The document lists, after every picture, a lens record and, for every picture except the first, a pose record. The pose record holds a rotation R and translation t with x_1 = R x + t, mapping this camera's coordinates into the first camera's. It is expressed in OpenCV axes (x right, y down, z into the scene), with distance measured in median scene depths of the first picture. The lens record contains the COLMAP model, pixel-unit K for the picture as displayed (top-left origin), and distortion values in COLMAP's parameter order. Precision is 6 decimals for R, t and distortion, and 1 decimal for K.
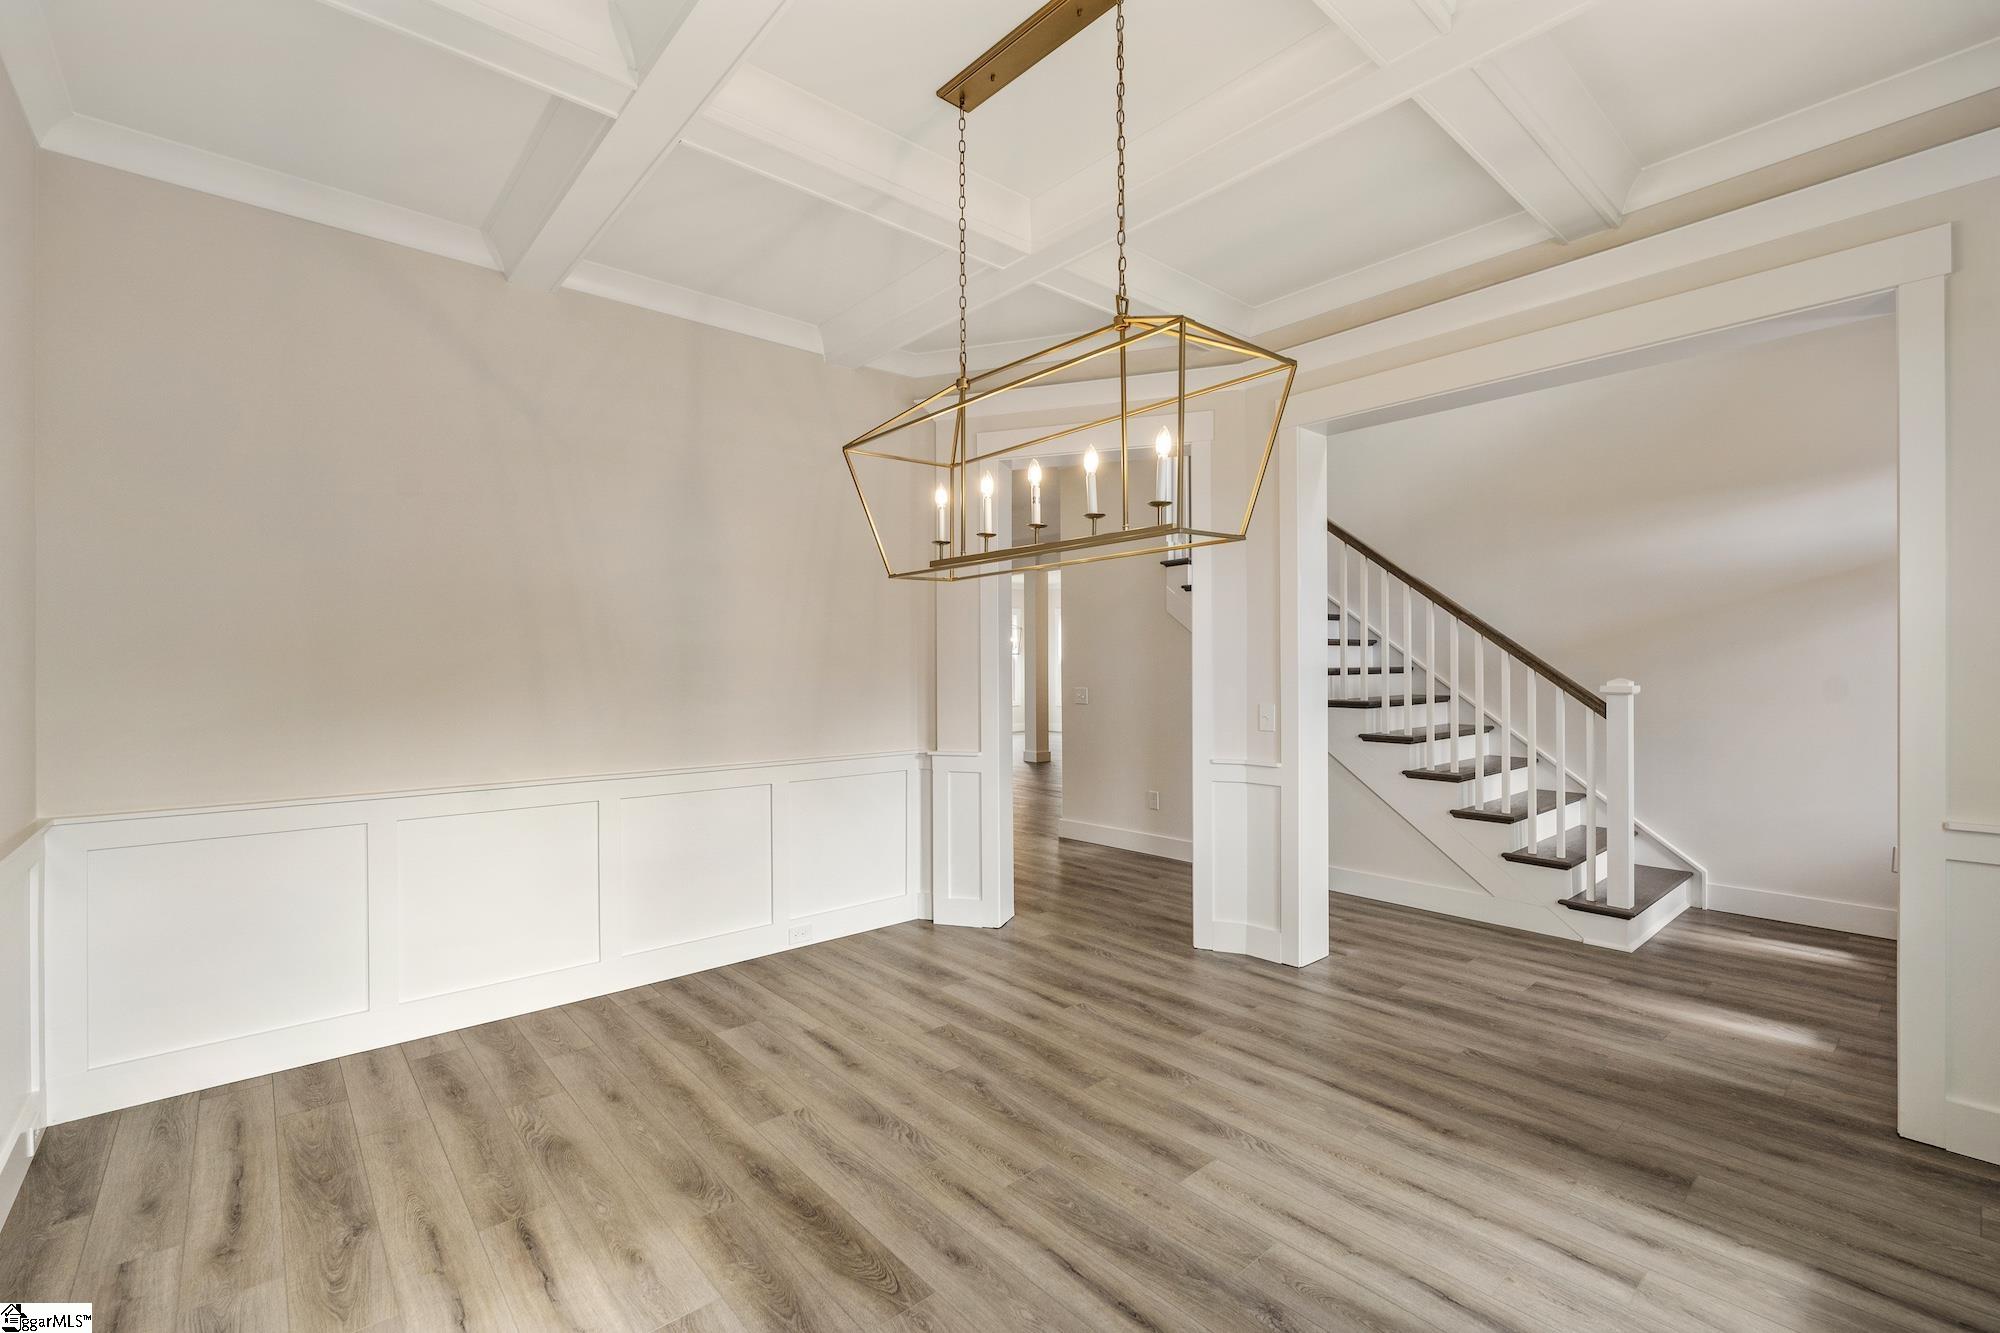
lens RADIAL K [[868.5, 0, 1002.3], [0, 868.5, 666.4], [0, 0, 1]] dist [-0.003808, -0.000676]
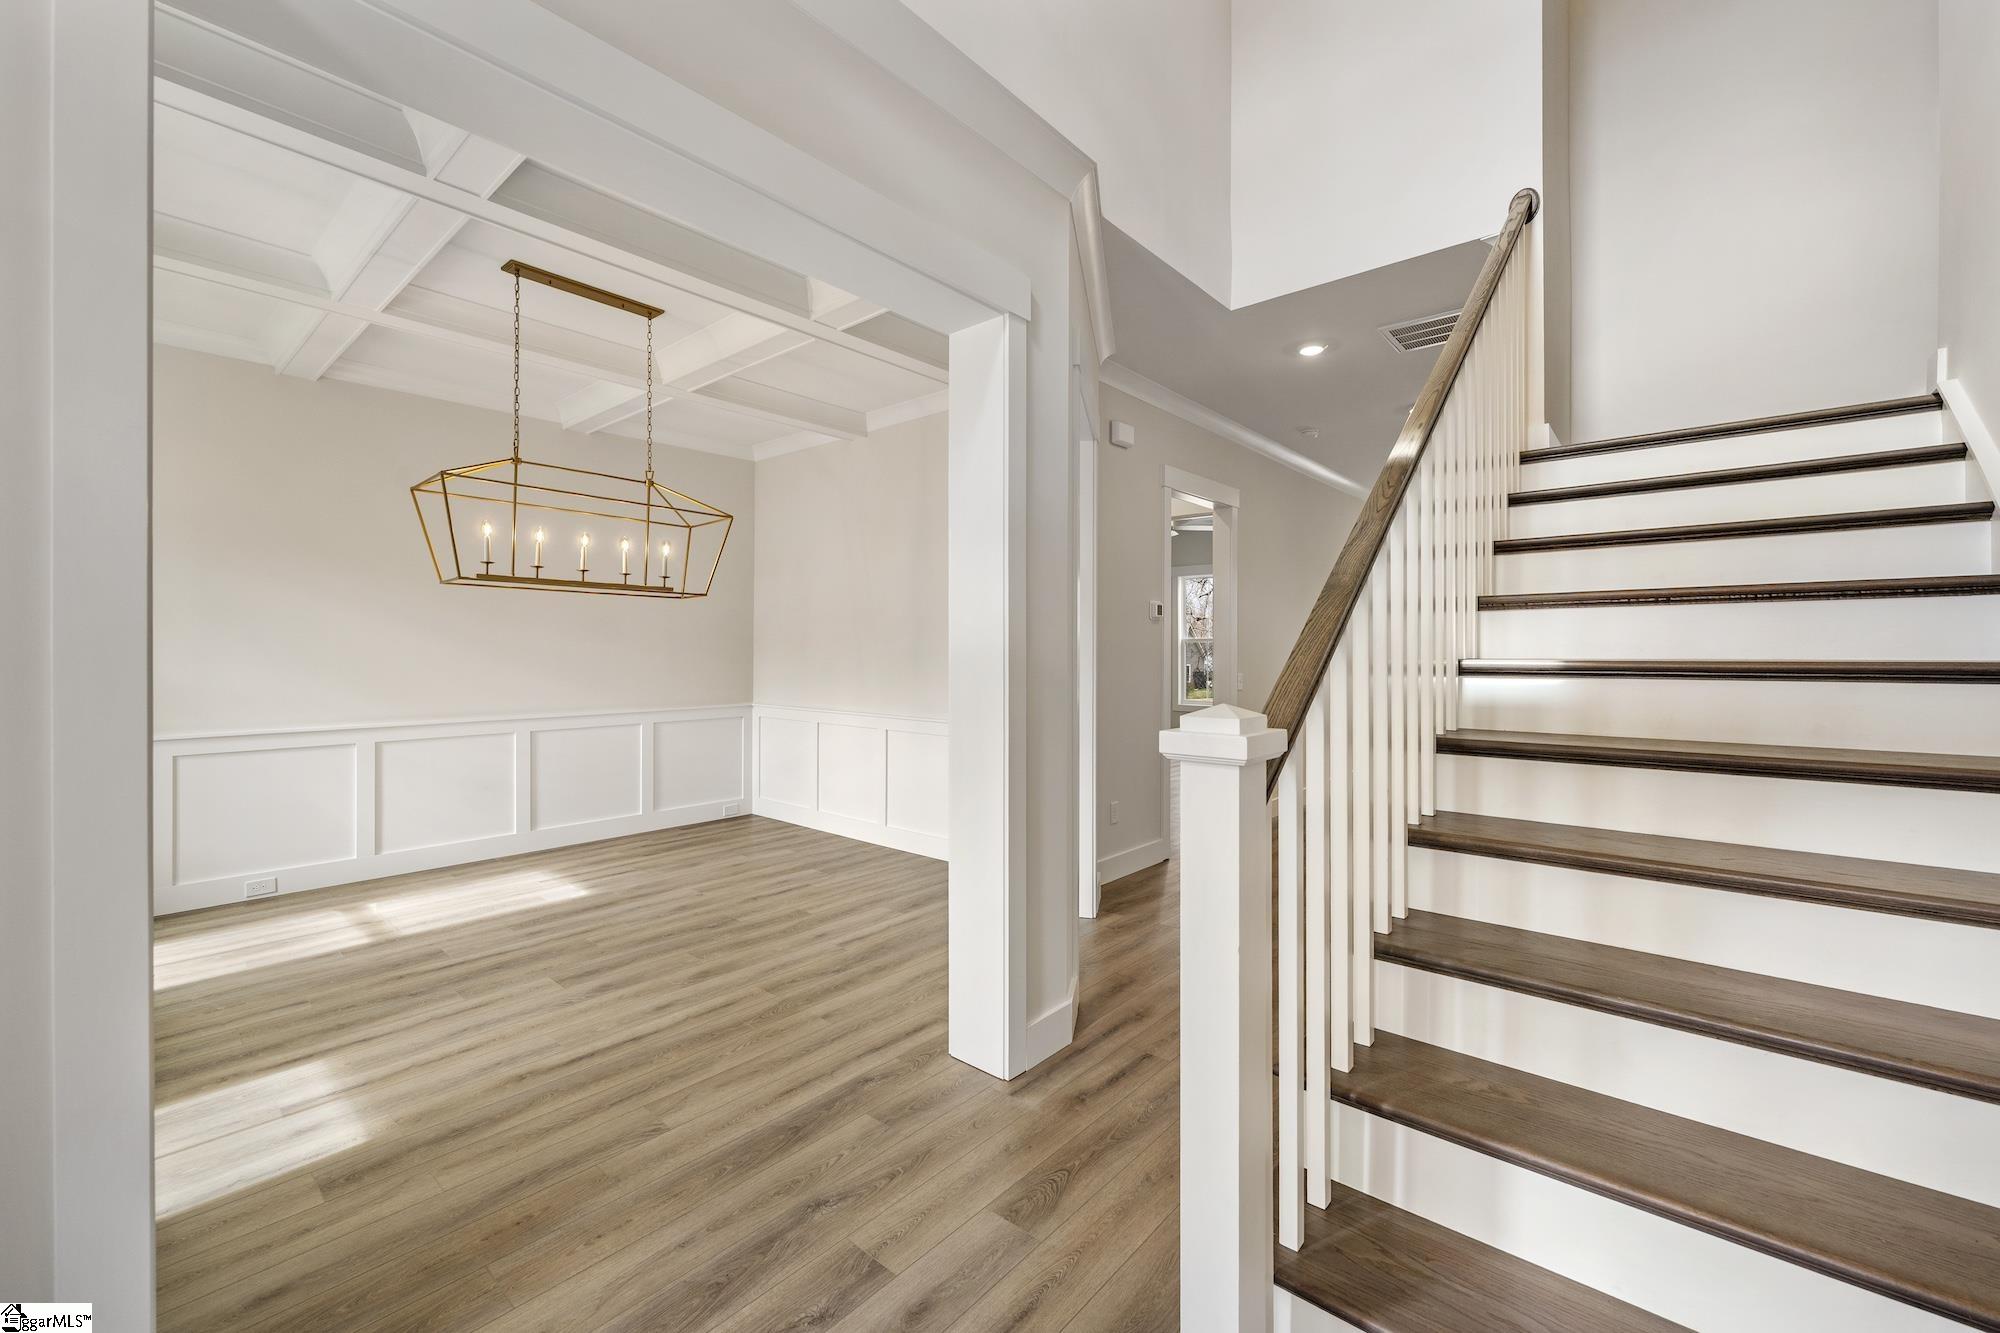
lens RADIAL K [[816.7, 0, 1000.4], [0, 816.7, 653.5], [0, 0, 1]] dist [0.001662, 0.000062]
pose [[0.129753, 0.010918, -0.991486, 1.470918], [-0.001012, 0.999940, 0.010878, -0.012766], [0.991546, -0.000408, 0.129756, 1.337021]]
